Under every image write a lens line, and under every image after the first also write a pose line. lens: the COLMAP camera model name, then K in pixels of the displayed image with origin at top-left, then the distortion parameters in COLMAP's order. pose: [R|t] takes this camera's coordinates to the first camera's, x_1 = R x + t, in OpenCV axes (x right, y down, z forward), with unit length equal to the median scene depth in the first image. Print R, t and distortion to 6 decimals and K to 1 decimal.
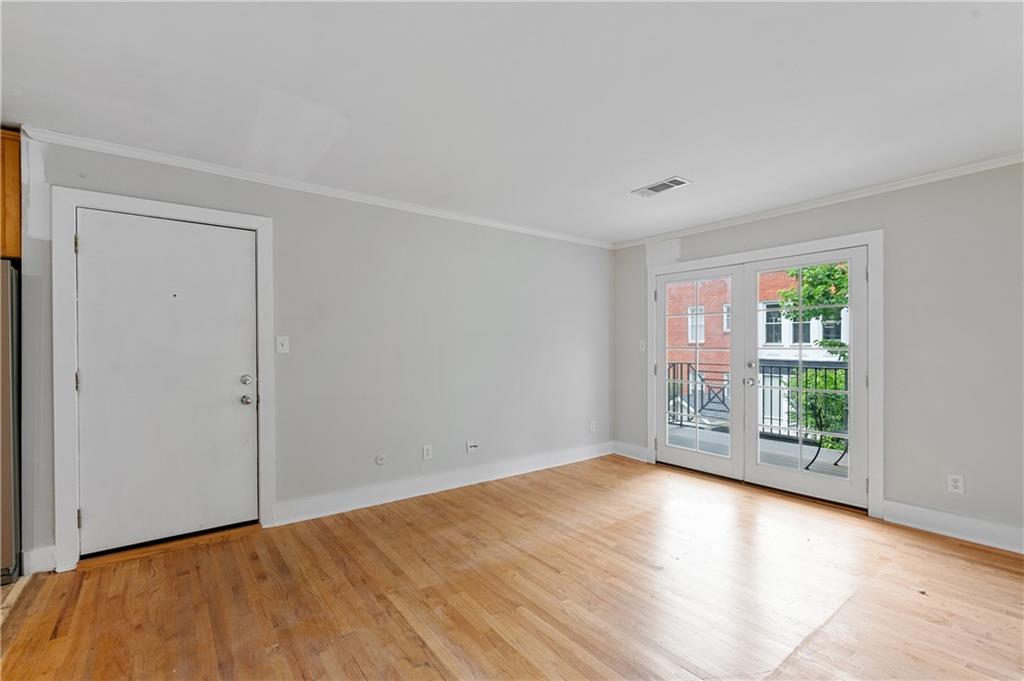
lens RADIAL K [[458.6, 0, 510.4], [0, 458.6, 345.8], [0, 0, 1]] dist [-0.001001, 0.000505]
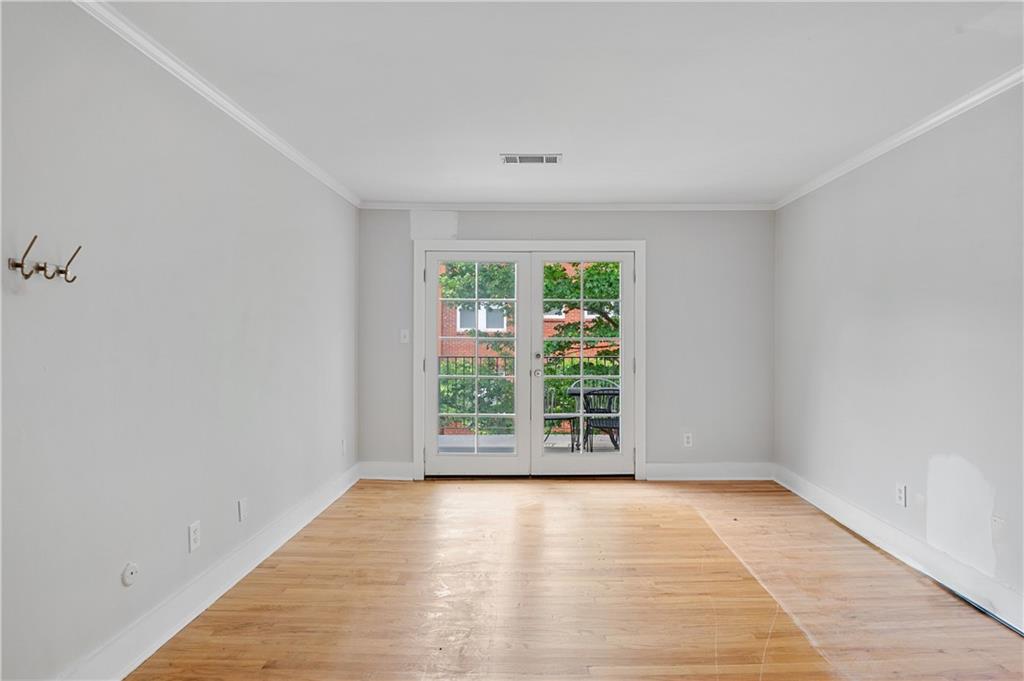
lens RADIAL K [[572.0, 0, 523.2], [0, 572.0, 333.2], [0, 0, 1]] dist [-0.004502, -0.000575]
pose [[0.590488, 0.005470, 0.807028, -0.488381], [-0.002770, 0.999985, -0.004751, -0.000727], [-0.807042, 0.000569, 0.590494, 0.299698]]
